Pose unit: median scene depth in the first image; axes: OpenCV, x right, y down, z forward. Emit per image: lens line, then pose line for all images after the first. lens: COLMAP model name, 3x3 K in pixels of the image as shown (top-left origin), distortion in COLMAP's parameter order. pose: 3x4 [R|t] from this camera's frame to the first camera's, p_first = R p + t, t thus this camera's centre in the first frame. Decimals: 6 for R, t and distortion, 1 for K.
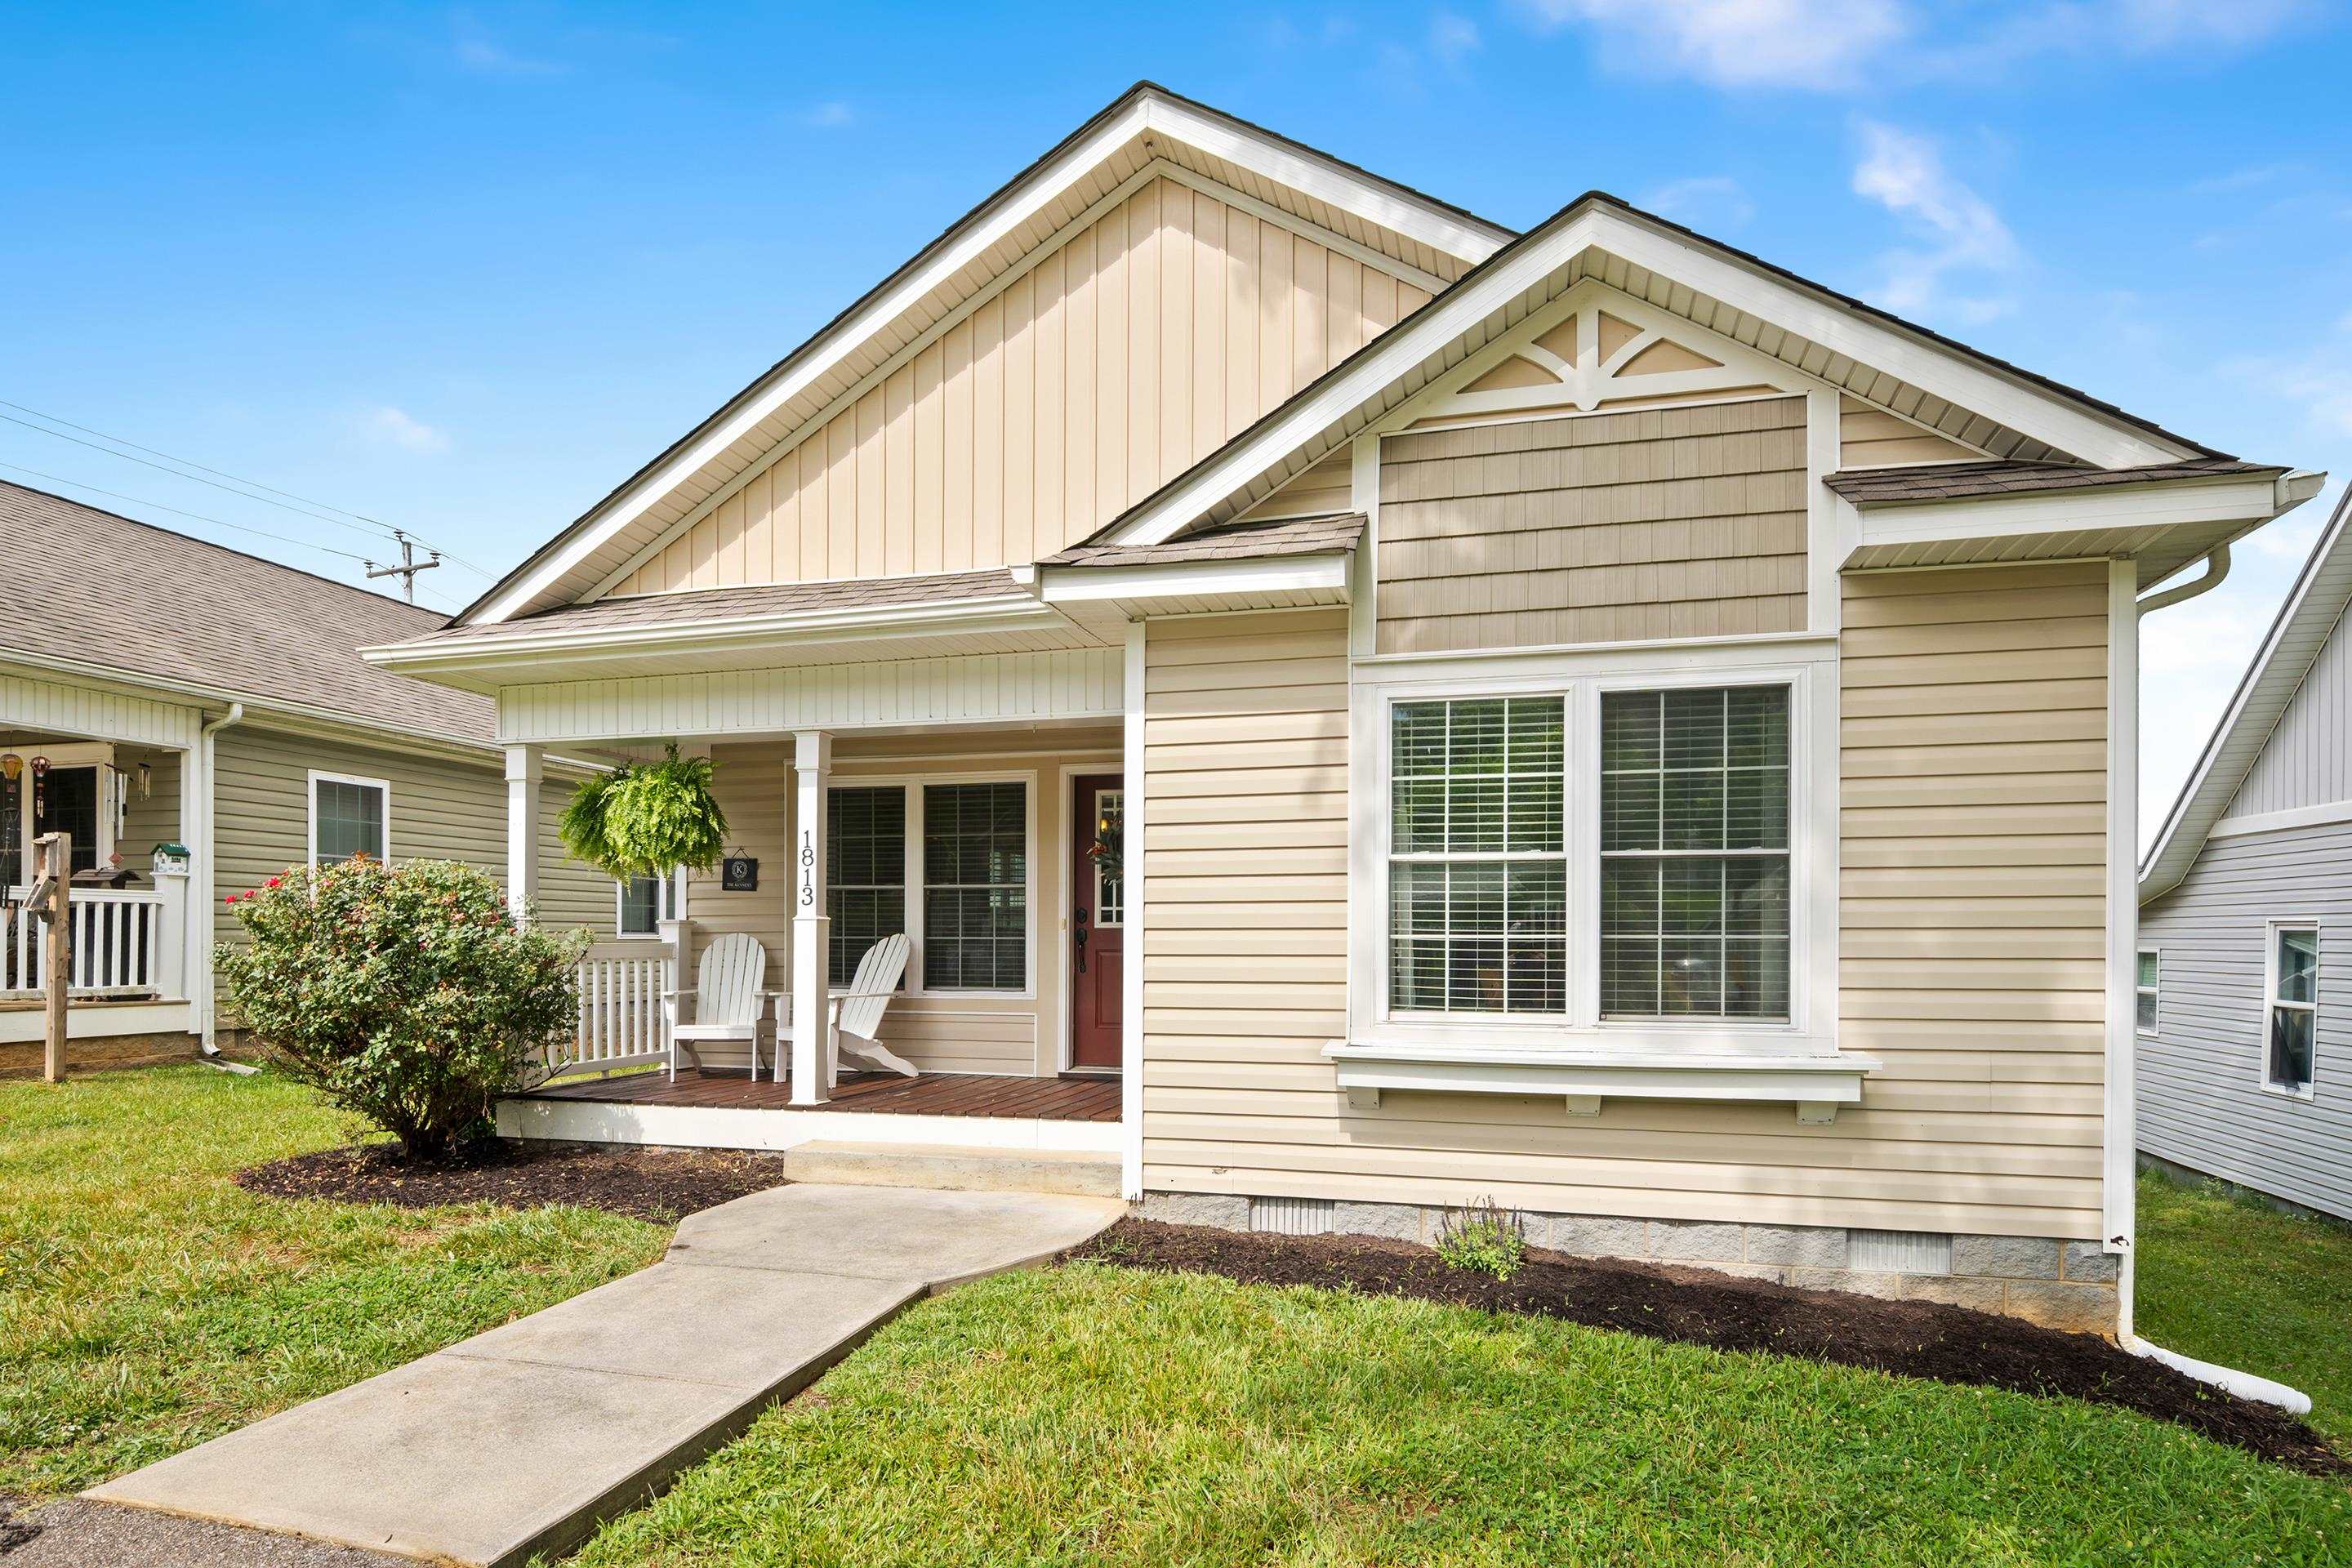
lens RADIAL K [[1316.7, 0, 1147.6], [0, 1316.7, 938.2], [0, 0, 1]] dist [-0.002064, -0.017928]
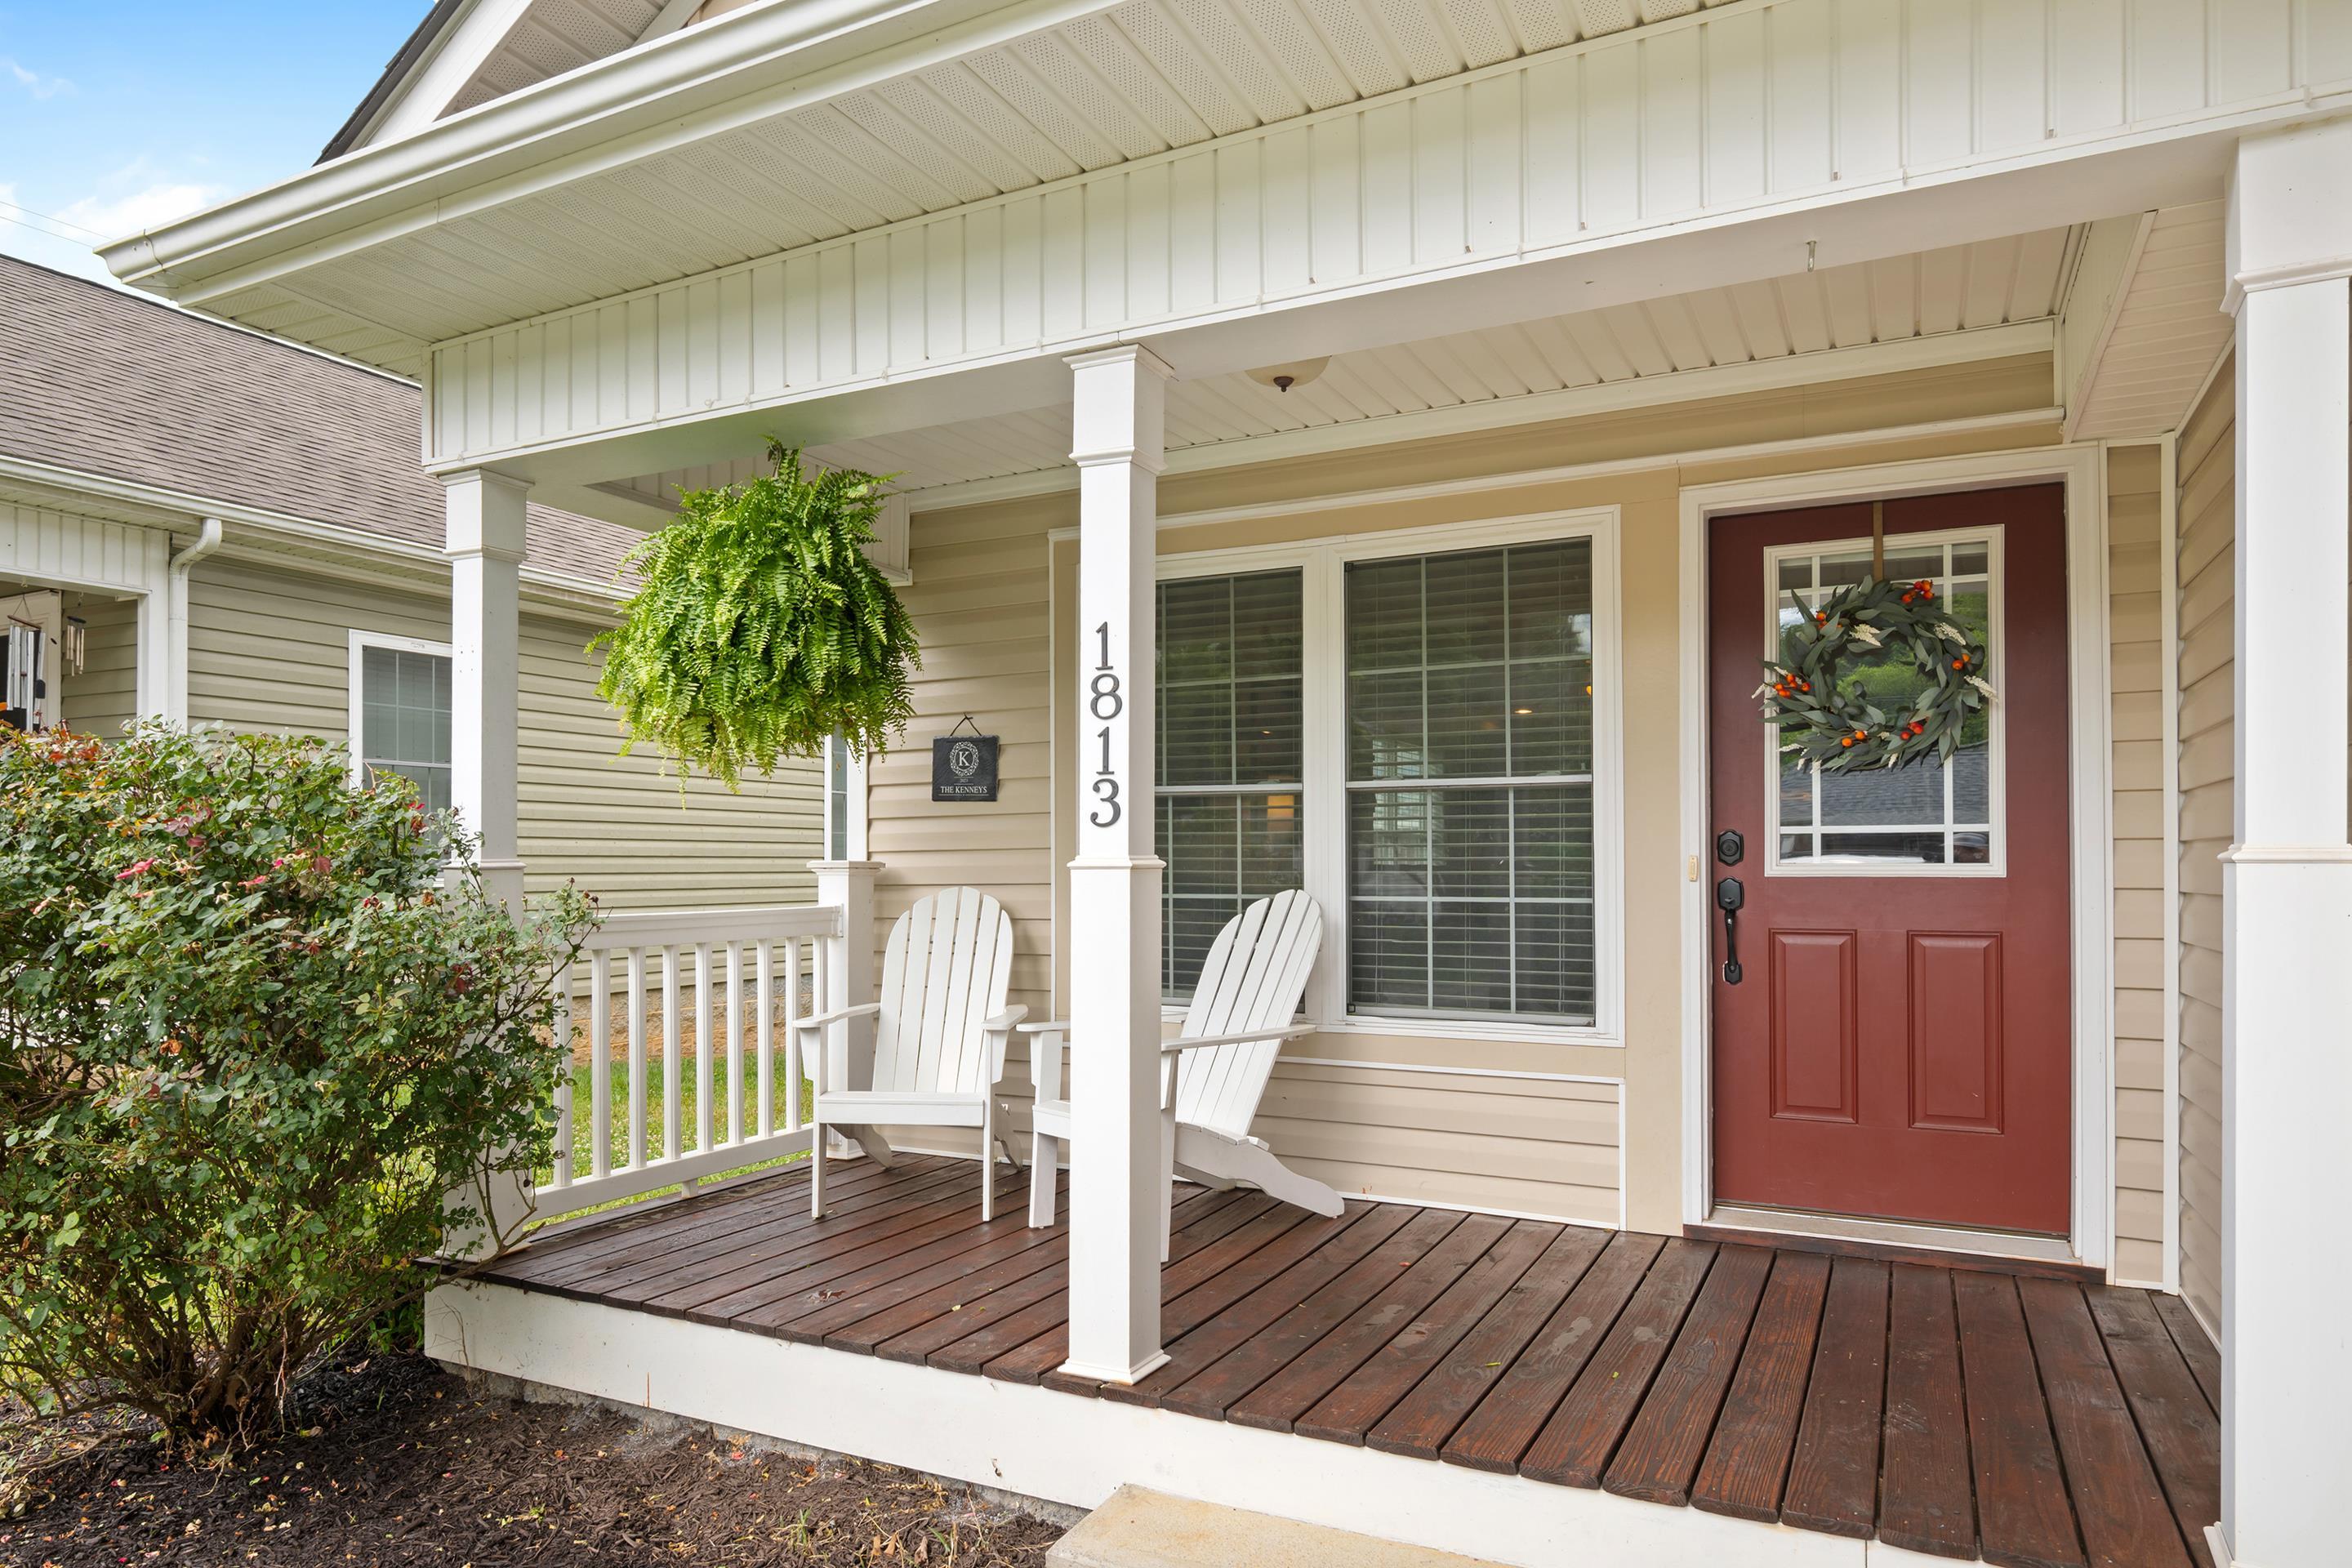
lens RADIAL K [[1462.7, 0, 1136.2], [0, 1462.7, 856.5], [0, 0, 1]] dist [0.001380, -0.000836]
pose [[0.976609, -0.005609, -0.214952, -0.173362], [0.004118, 0.999964, -0.007385, -0.014781], [0.214986, 0.006327, 0.976597, 0.643591]]
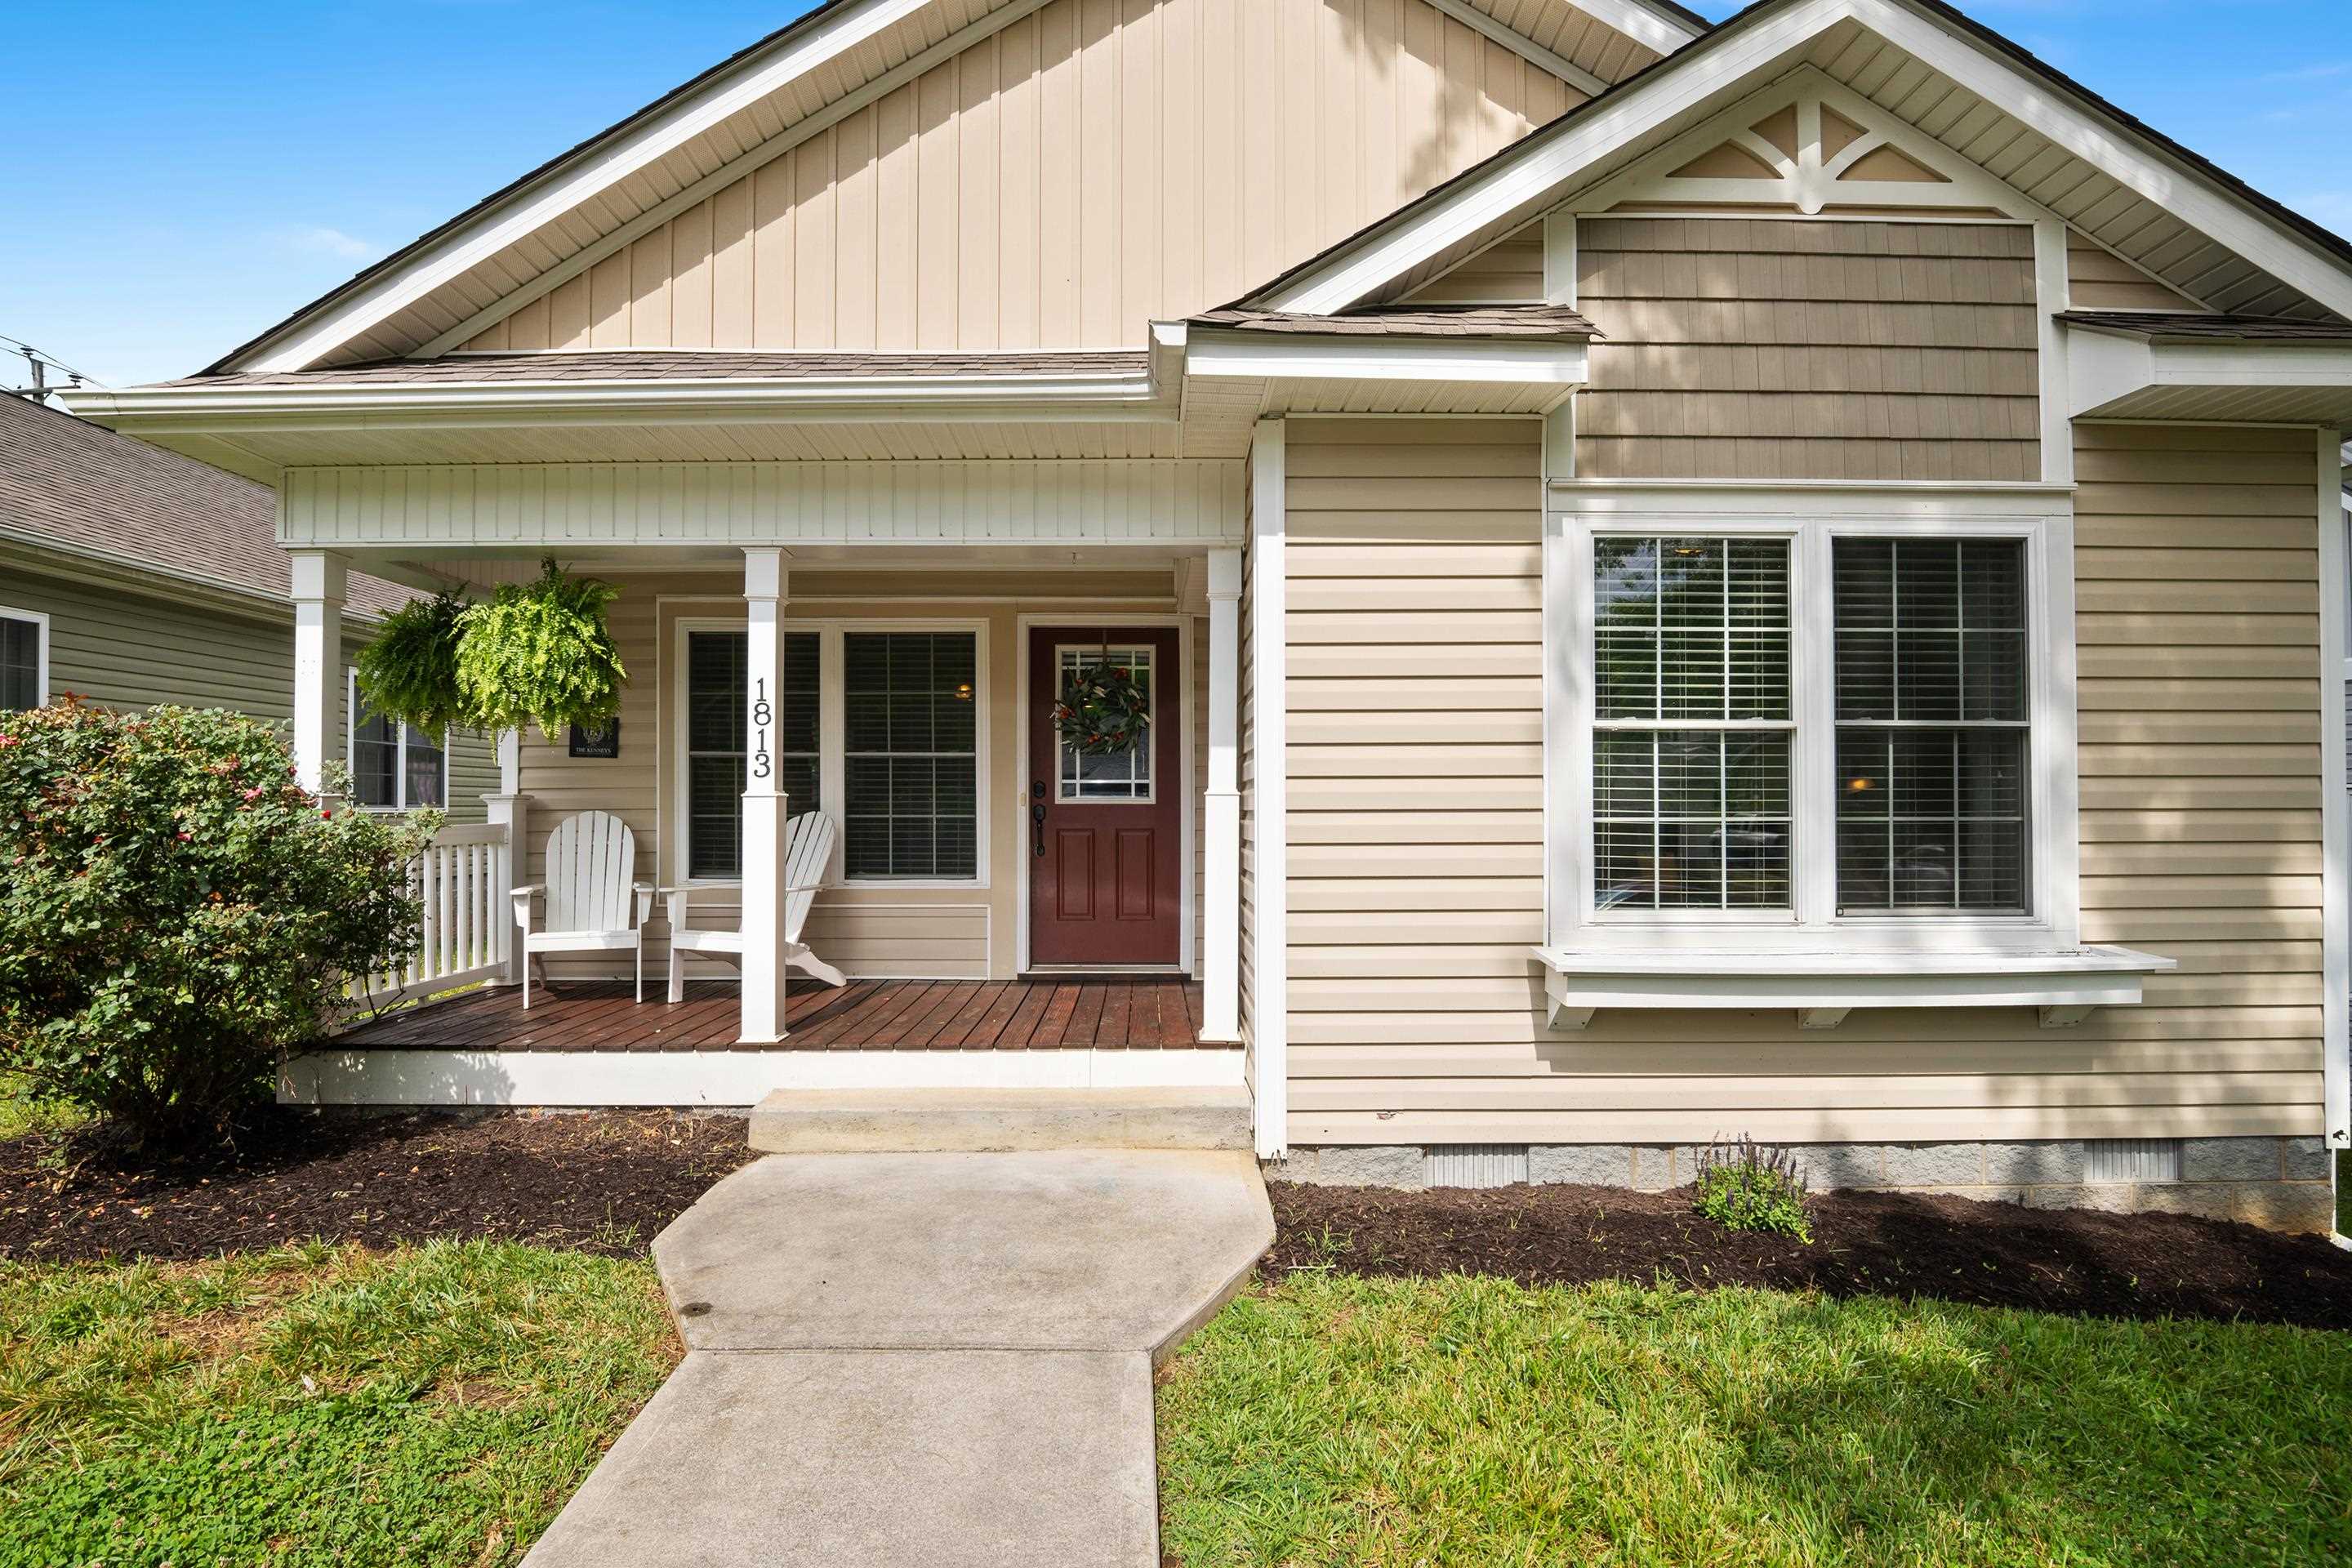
lens RADIAL K [[1164.2, 0, 1149.3], [0, 1164.2, 793.3], [0, 0, 1]] dist [-0.022766, -0.000931]
pose [[0.963120, 0.000240, 0.269070, -0.238061], [0.002259, 0.999957, -0.008978, -0.010111], [-0.269061, 0.009255, 0.963079, 0.318195]]
